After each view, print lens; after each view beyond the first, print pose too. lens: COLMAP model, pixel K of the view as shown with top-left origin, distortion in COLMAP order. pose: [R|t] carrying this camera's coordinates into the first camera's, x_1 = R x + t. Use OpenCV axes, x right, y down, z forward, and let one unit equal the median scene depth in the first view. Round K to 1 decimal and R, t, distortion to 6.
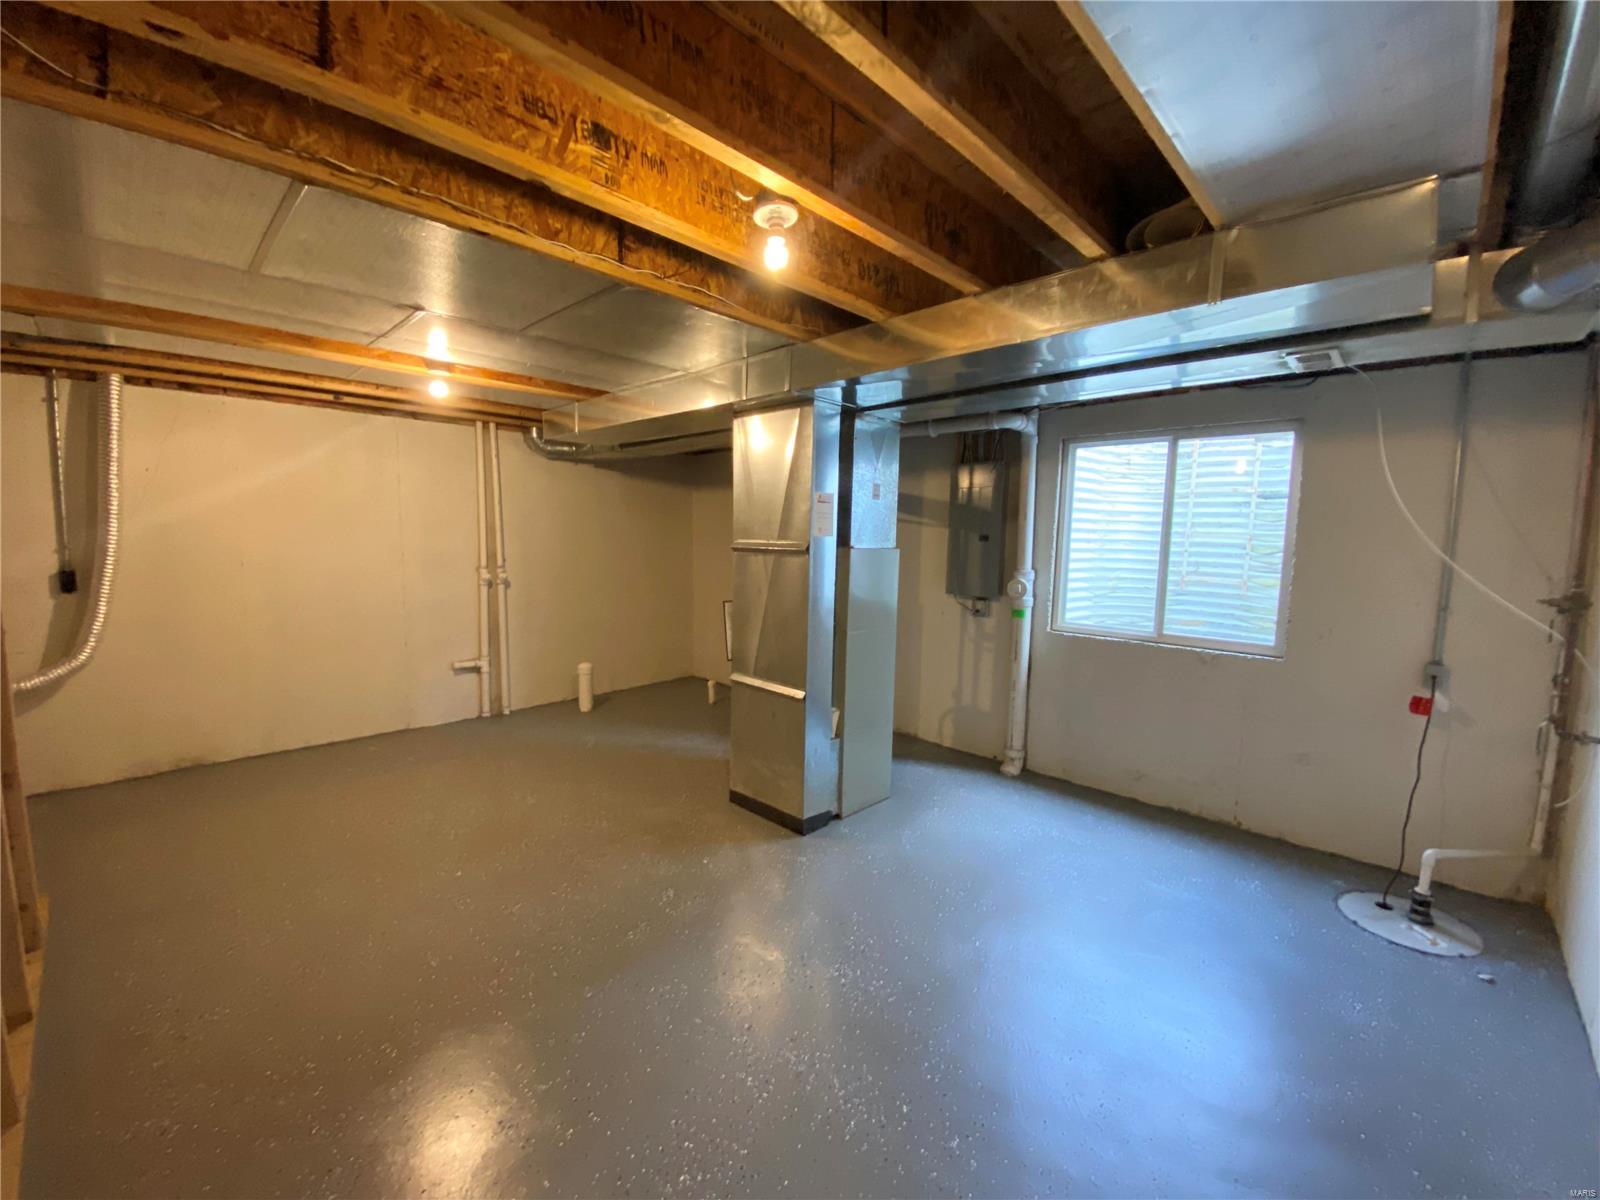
lens RADIAL K [[667.6, 0, 800.0], [0, 667.6, 600.0], [0, 0, 1]] dist [-0.012071, -0.000394]
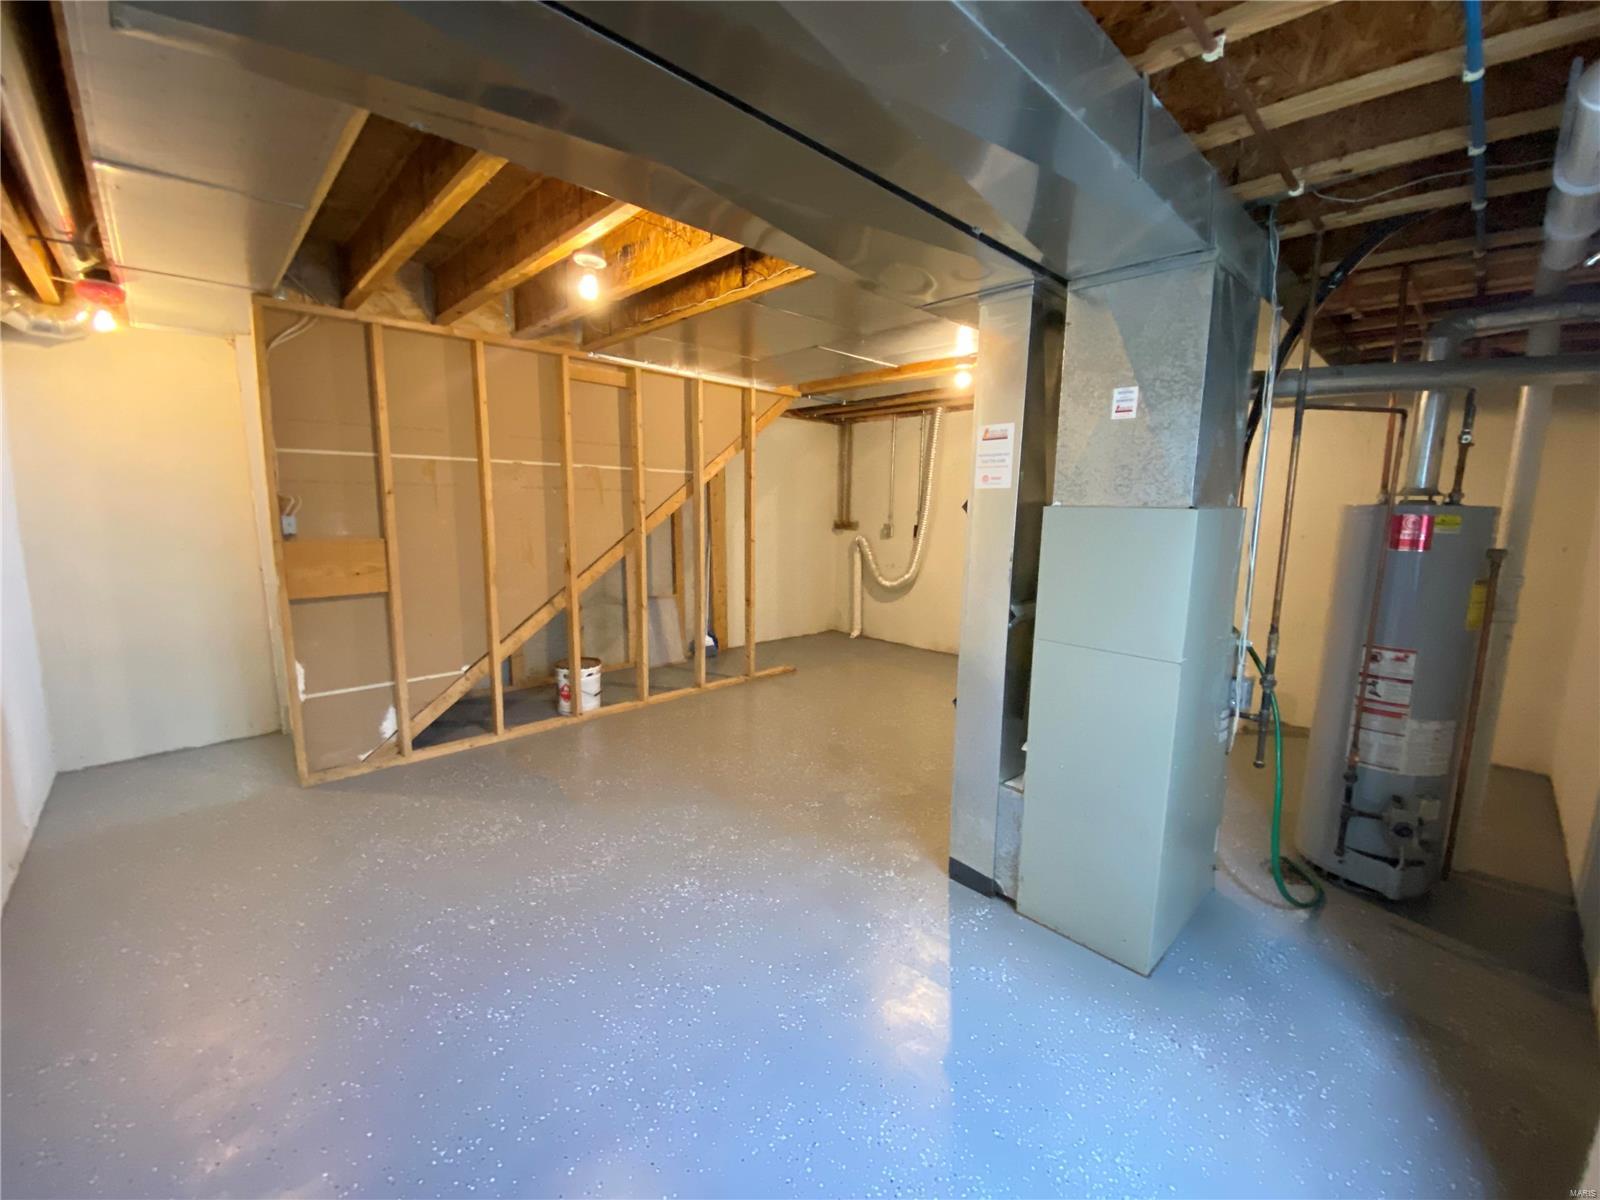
lens RADIAL K [[667.6, 0, 800.0], [0, 667.6, 600.0], [0, 0, 1]] dist [-0.012071, -0.000394]
pose [[-0.040545, 0.123187, -0.991555, 1.110349], [-0.105205, 0.986328, 0.126840, -0.072150], [0.993624, 0.109459, -0.027031, 1.211918]]
